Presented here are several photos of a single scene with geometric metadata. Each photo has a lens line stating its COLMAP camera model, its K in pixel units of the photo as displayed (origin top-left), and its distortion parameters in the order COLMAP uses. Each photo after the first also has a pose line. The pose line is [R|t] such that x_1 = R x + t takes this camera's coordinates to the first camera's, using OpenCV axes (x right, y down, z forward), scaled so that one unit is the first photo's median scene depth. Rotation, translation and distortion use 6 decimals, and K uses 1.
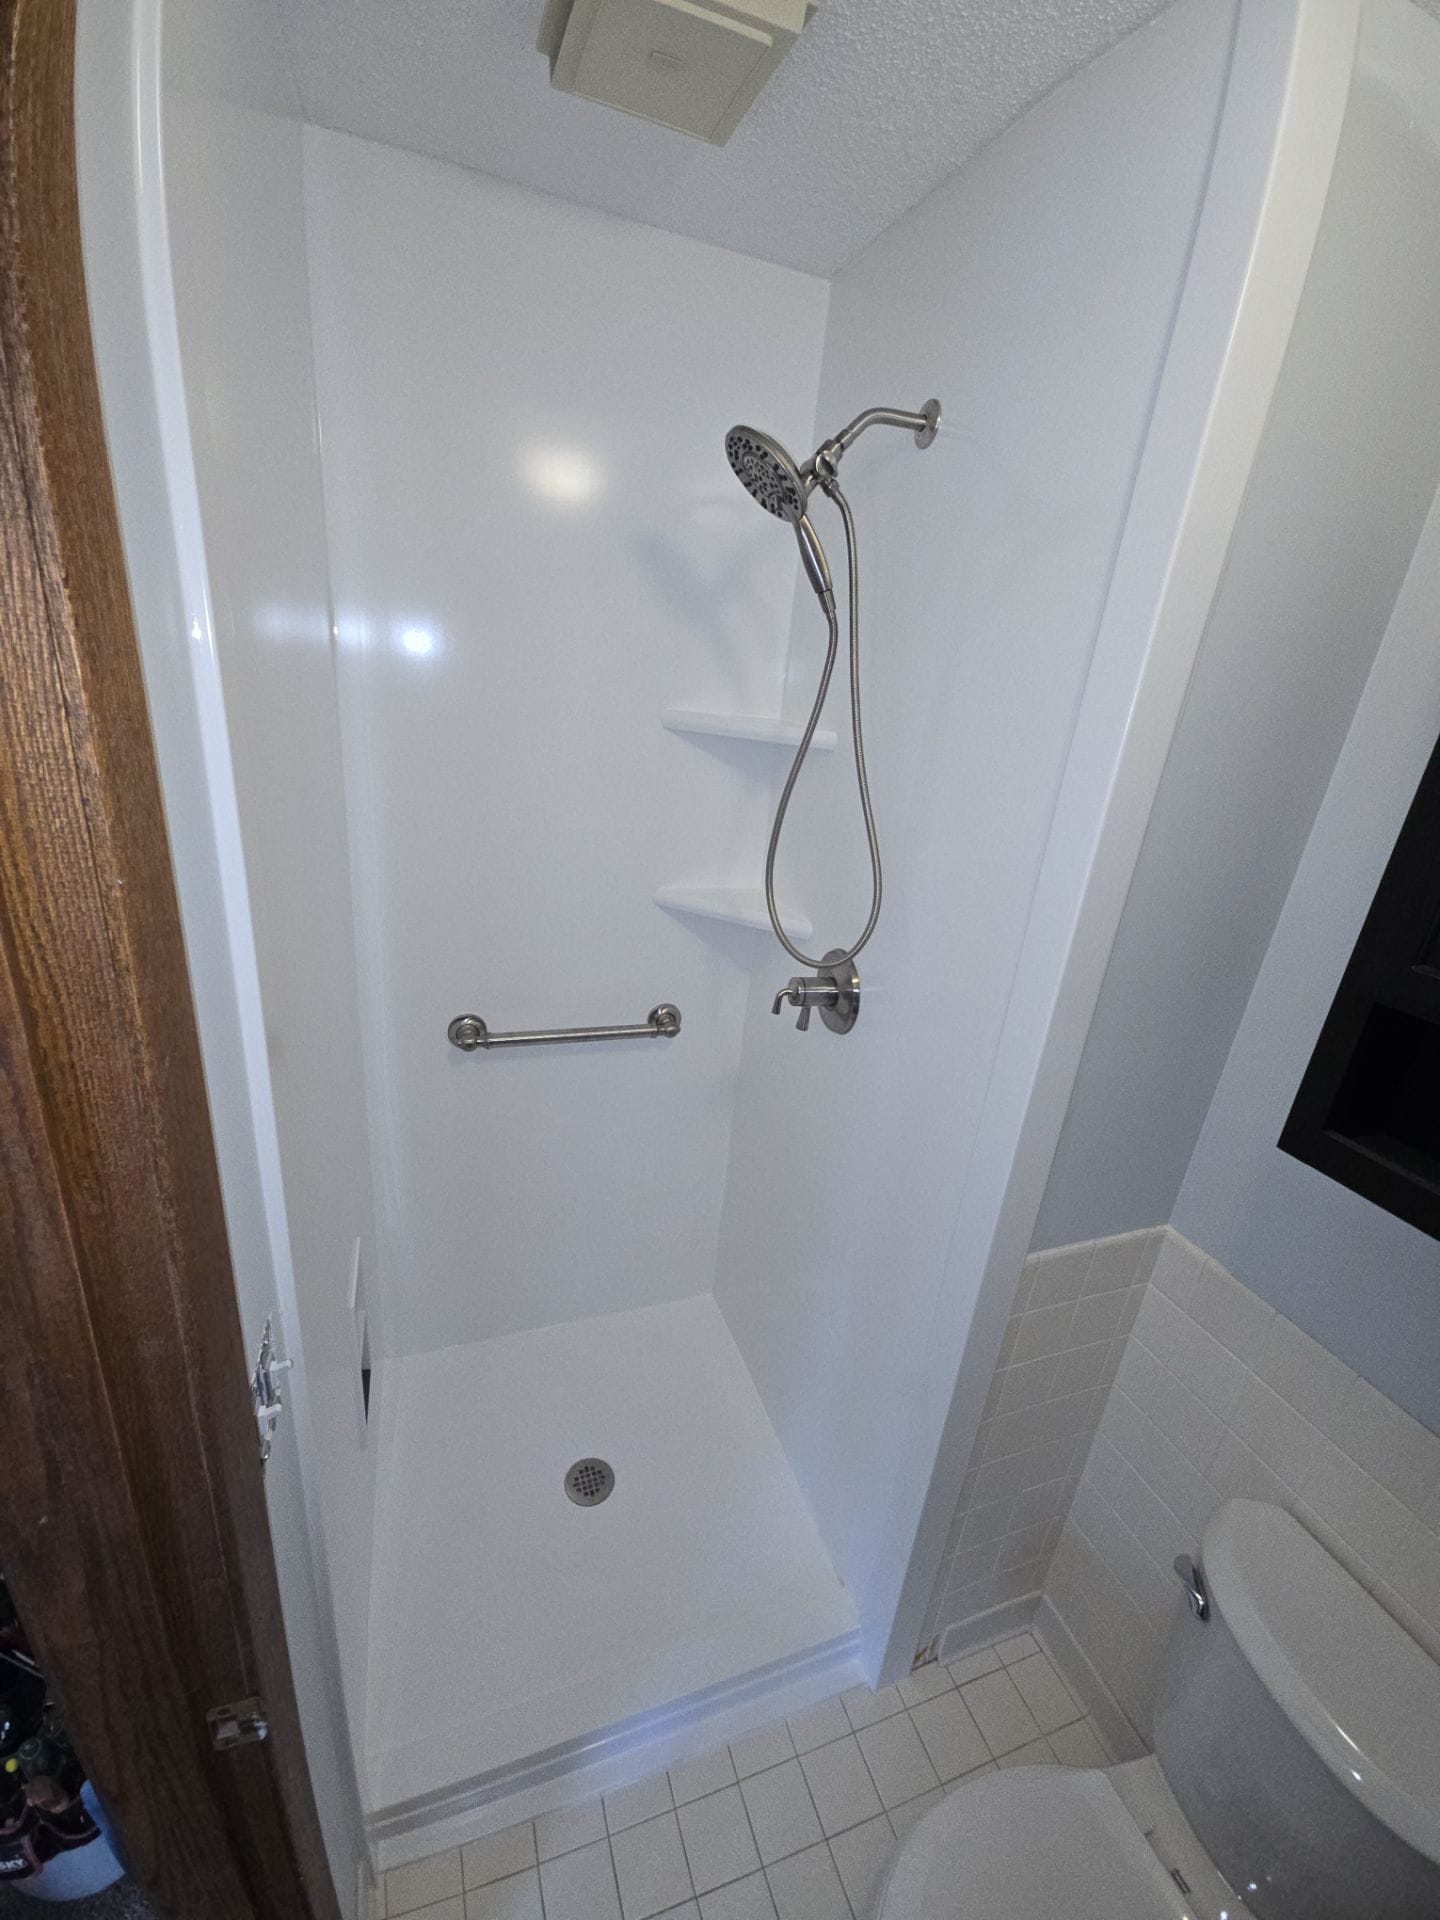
lens RADIAL K [[783.1, 0, 730.0], [0, 783.1, 962.0], [0, 0, 1]] dist [0.006642, -0.005009]
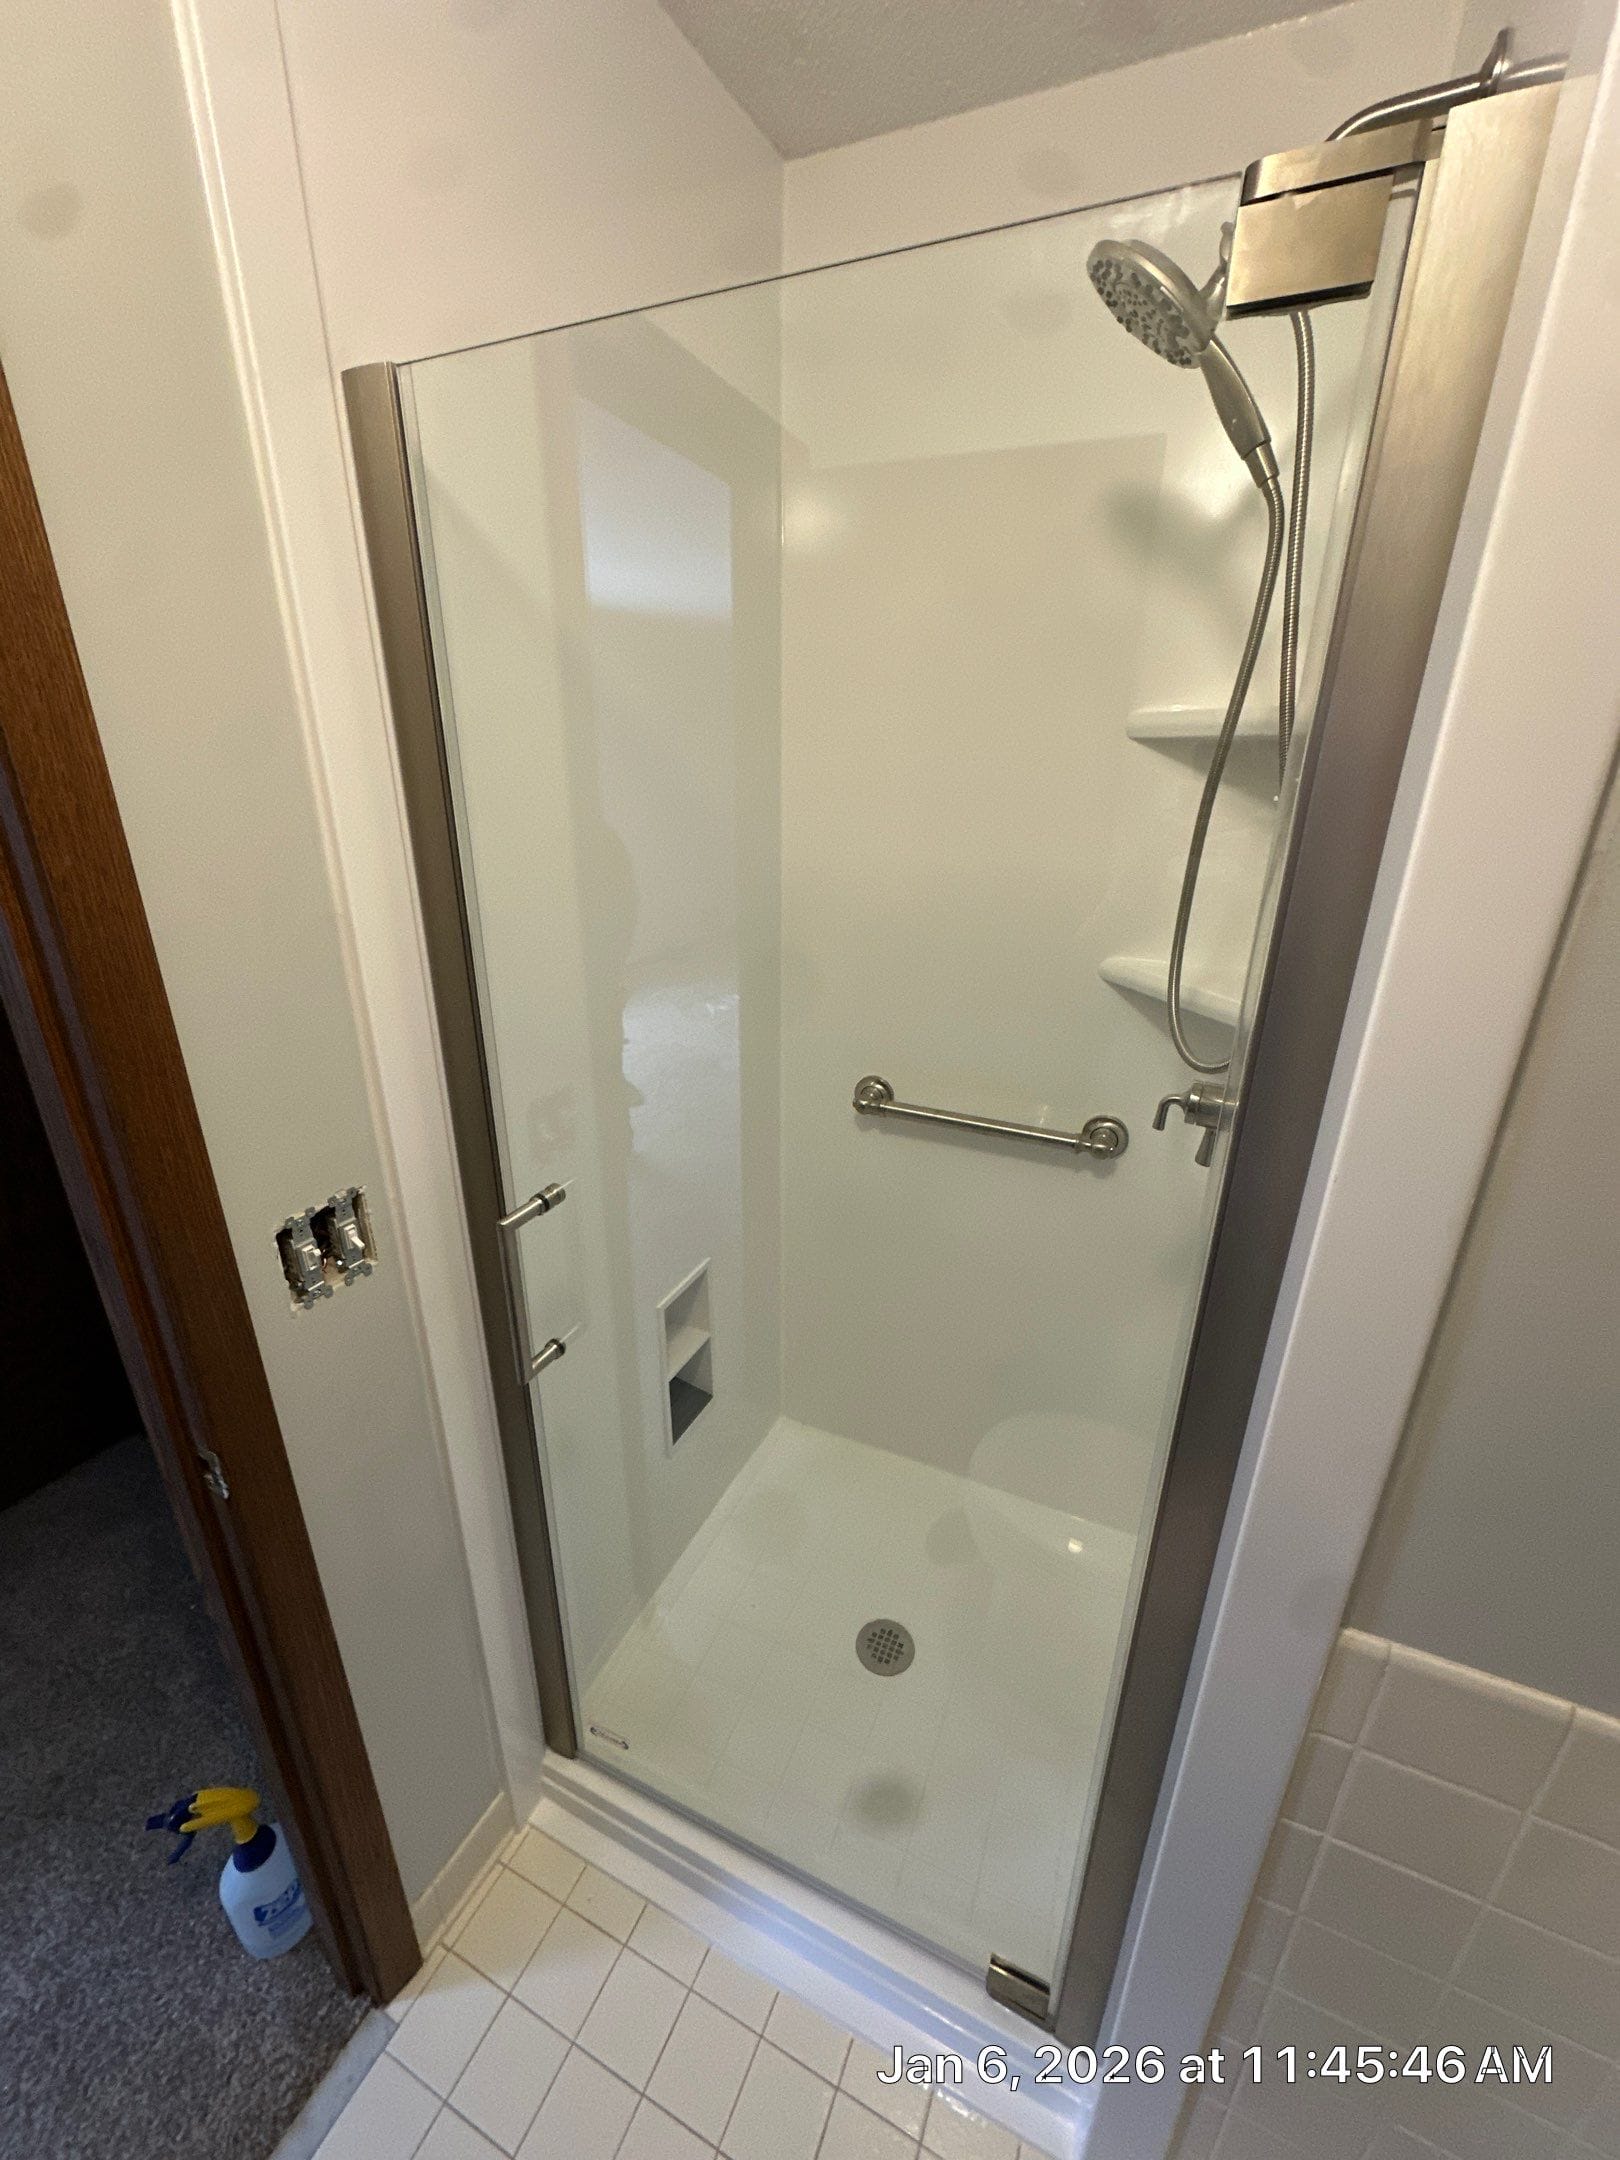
lens RADIAL K [[867.6, 0, 816.9], [0, 867.6, 1082.9], [0, 0, 1]] dist [-0.007662, 0.000622]
pose [[0.703531, 0.166255, -0.690943, 0.459426], [-0.196432, 0.979865, 0.035764, 0.073806], [0.682977, 0.110562, 0.722024, 0.315076]]
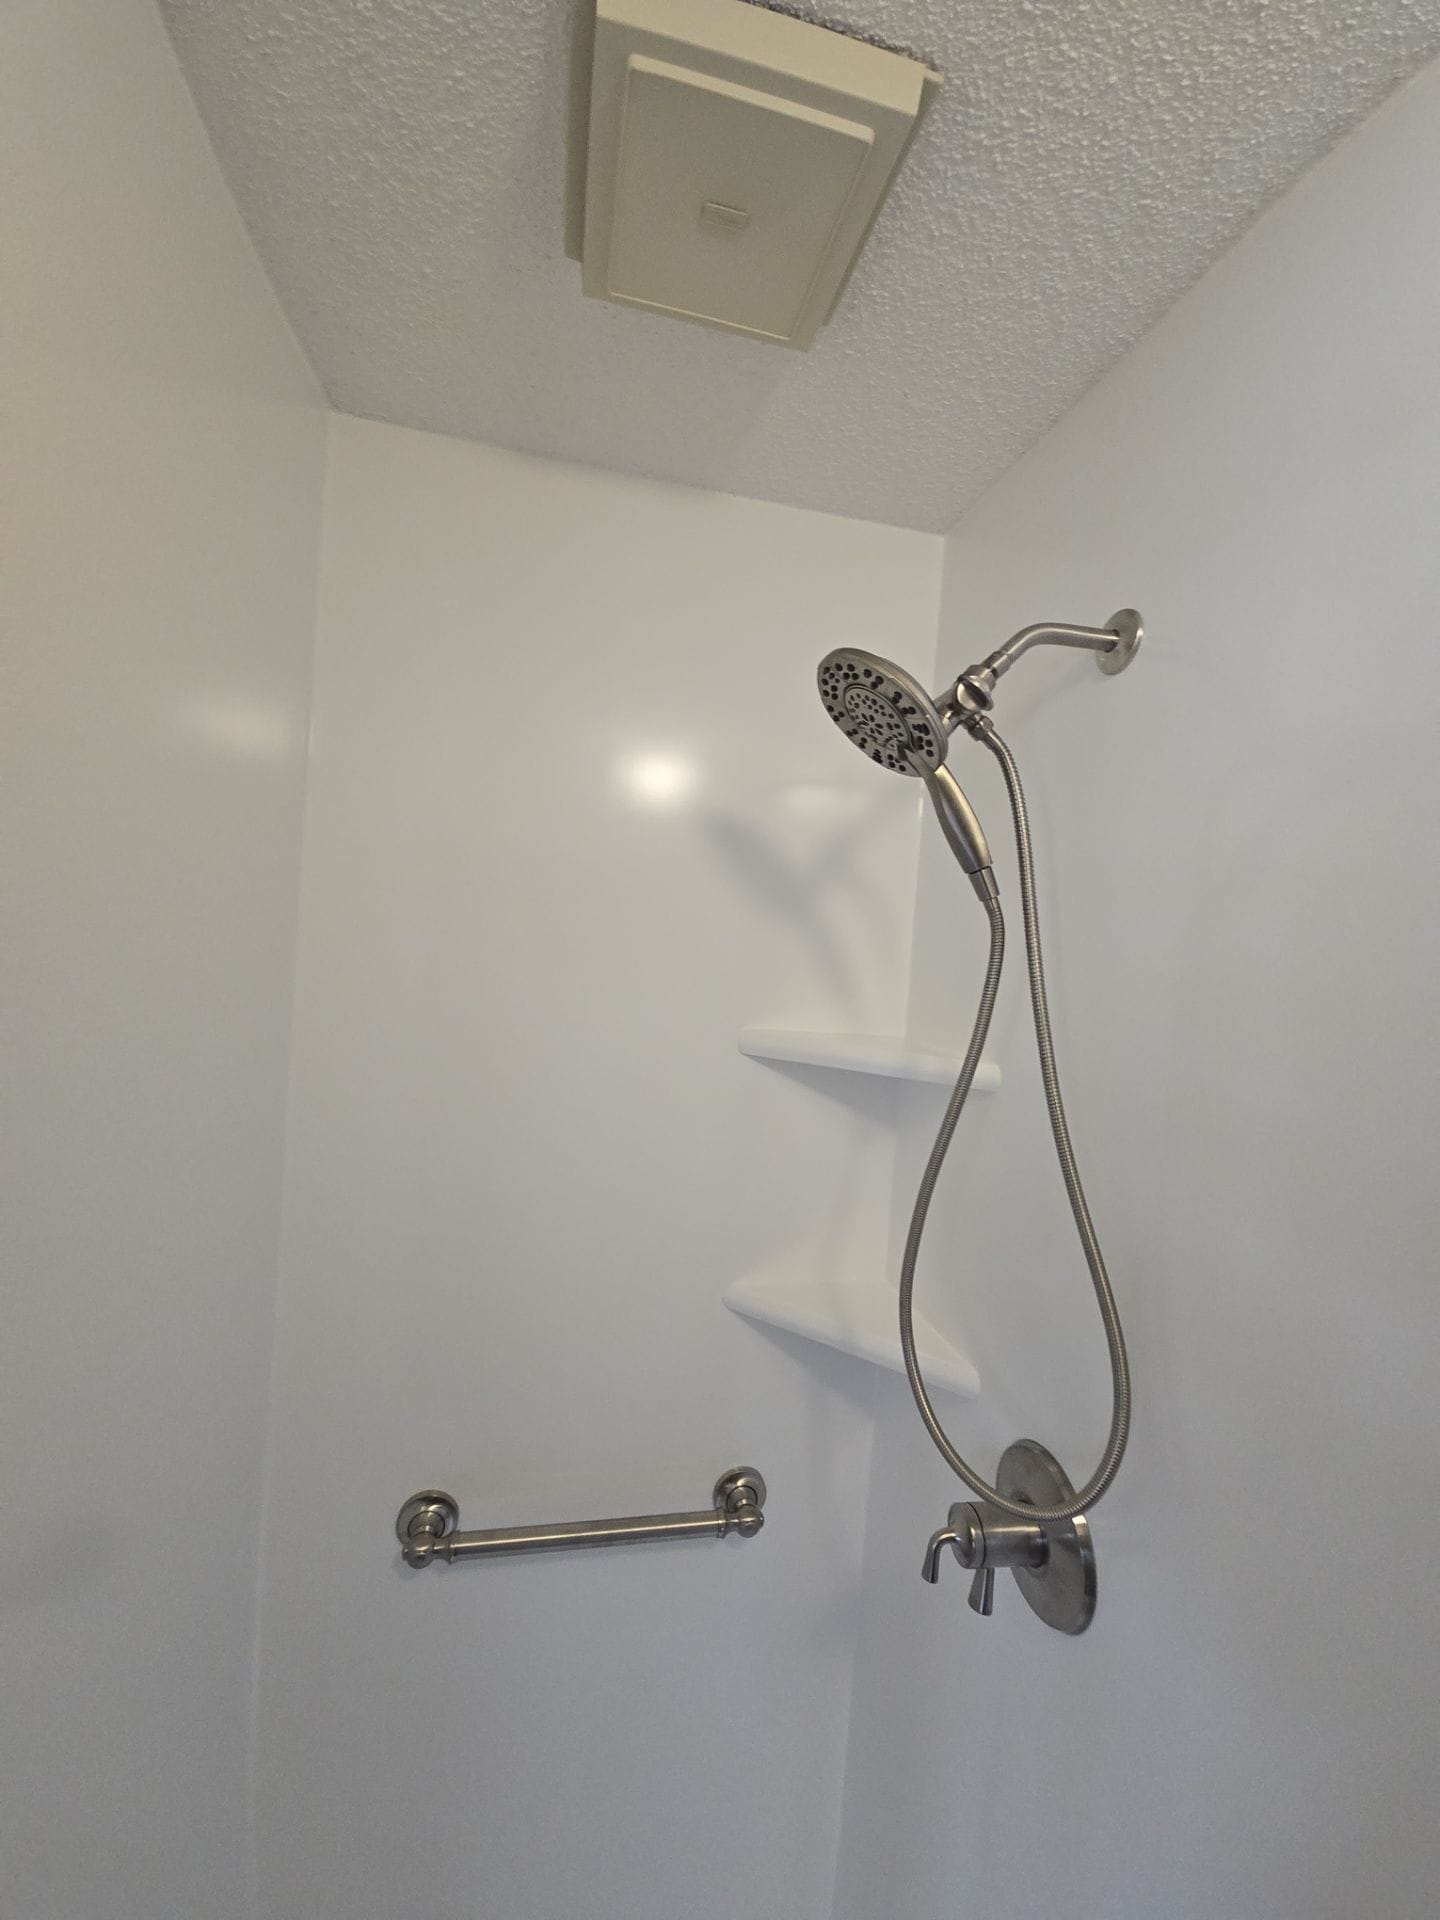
lens RADIAL K [[783.1, 0, 721.7], [0, 783.1, 963.1], [0, 0, 1]] dist [0.006642, -0.005009]
pose [[0.989216, -0.022027, -0.144797, 0.004764], [-0.028401, 0.941014, -0.337174, -0.188091], [0.143683, 0.337650, 0.930241, 0.418302]]
